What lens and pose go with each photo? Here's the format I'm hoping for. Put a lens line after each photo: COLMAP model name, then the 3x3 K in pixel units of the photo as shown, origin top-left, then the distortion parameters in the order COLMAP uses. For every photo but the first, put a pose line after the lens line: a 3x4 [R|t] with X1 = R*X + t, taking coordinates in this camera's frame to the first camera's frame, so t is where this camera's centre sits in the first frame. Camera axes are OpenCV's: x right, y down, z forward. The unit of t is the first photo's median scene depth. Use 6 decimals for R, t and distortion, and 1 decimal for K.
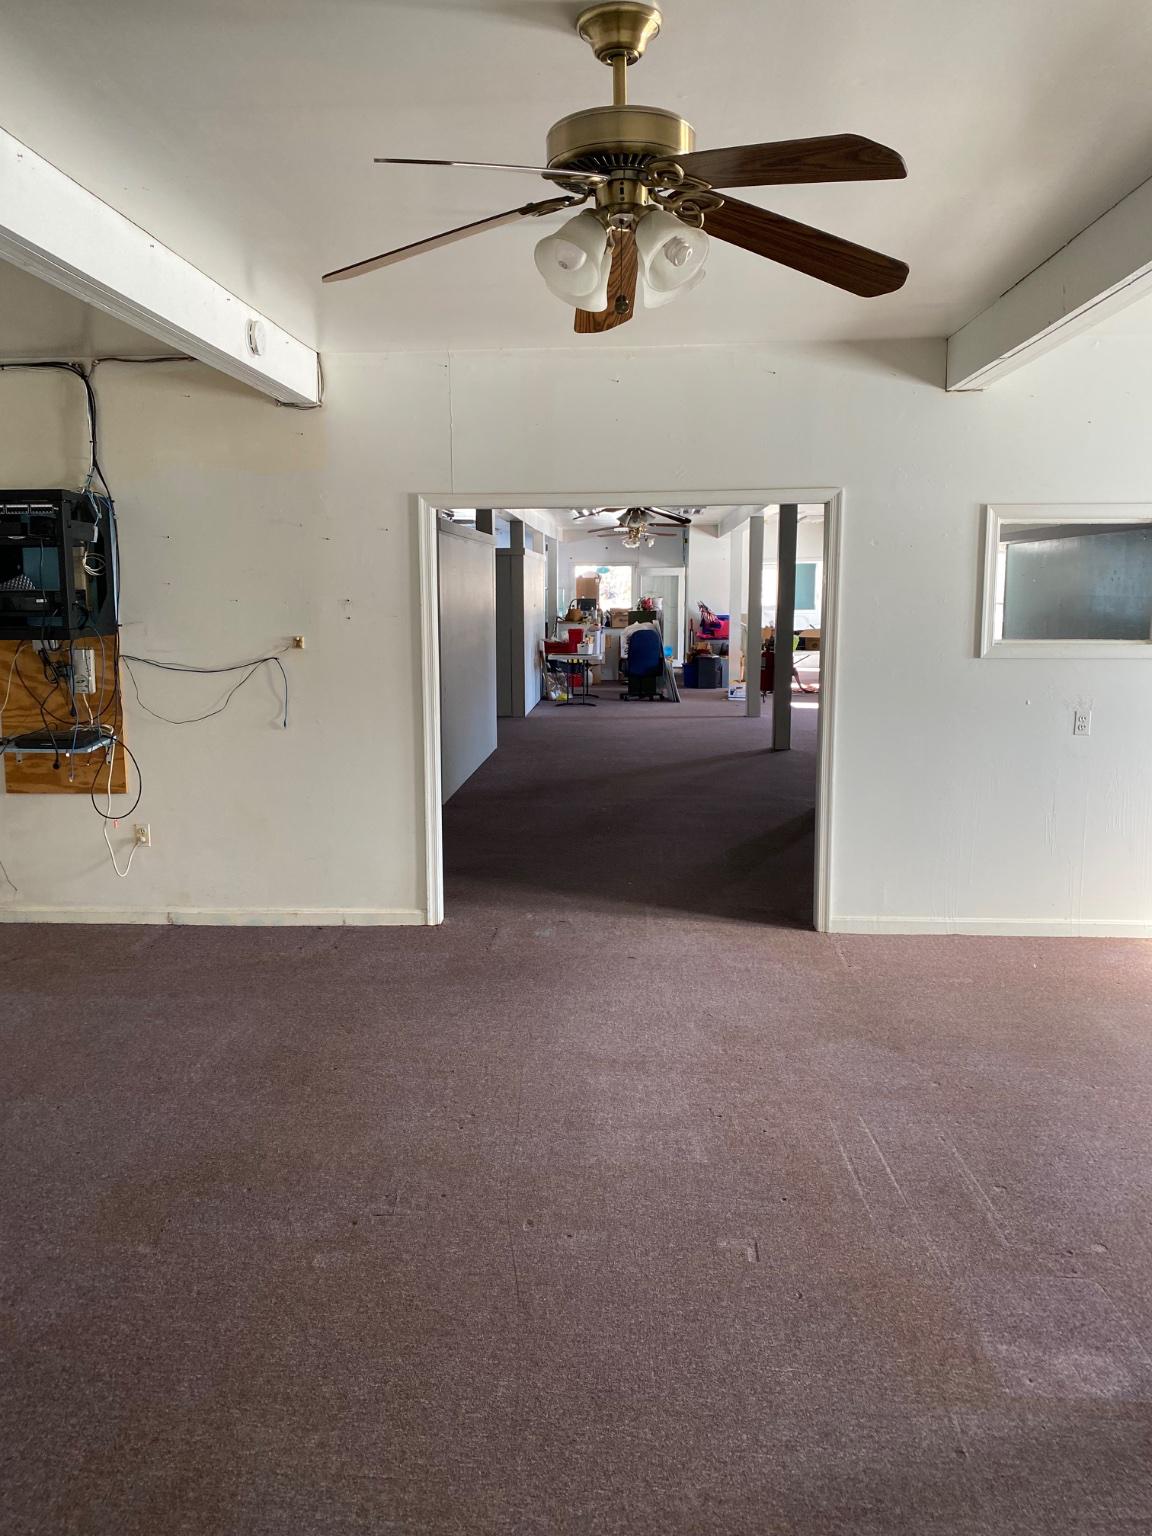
lens RADIAL K [[1165.2, 0, 568.3], [0, 1165.2, 763.9], [0, 0, 1]] dist [0.036624, -0.044247]
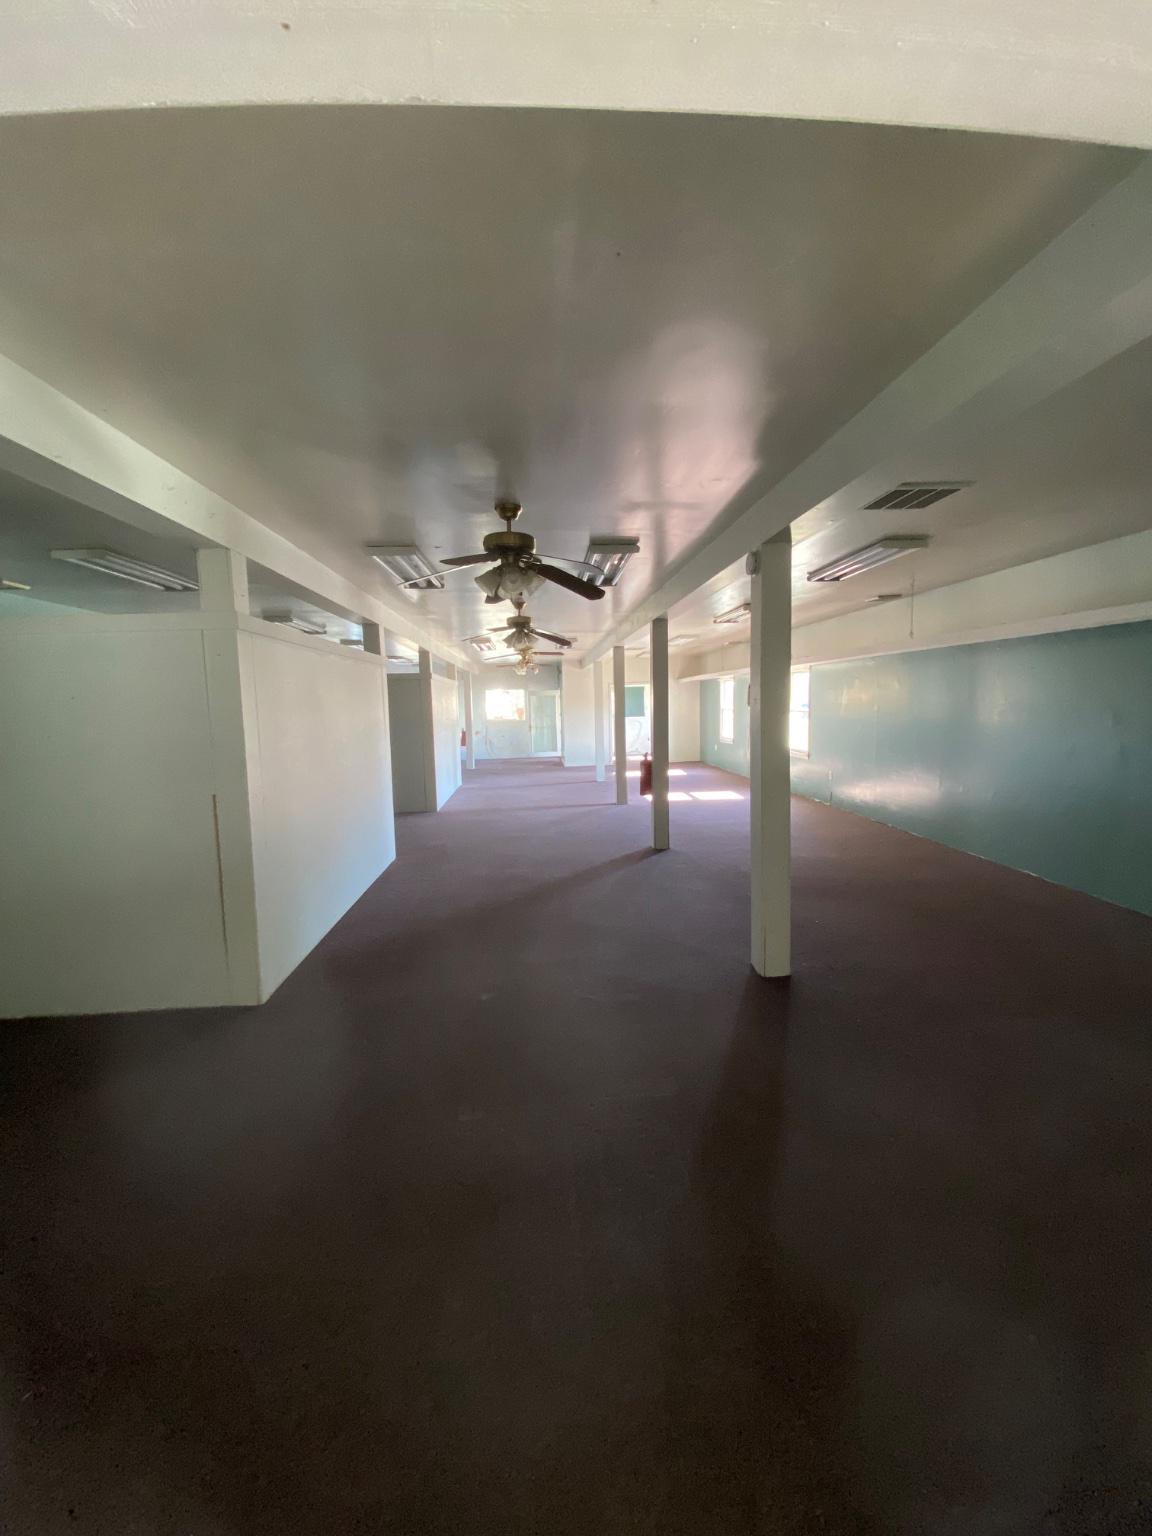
lens RADIAL K [[615.2, 0, 570.7], [0, 615.2, 762.6], [0, 0, 1]] dist [0.019233, -0.000068]
pose [[0.992121, -0.031124, 0.121358, 0.020045], [0.037840, 0.997854, -0.053439, -0.042817], [-0.119434, 0.057611, 0.991169, 0.287797]]
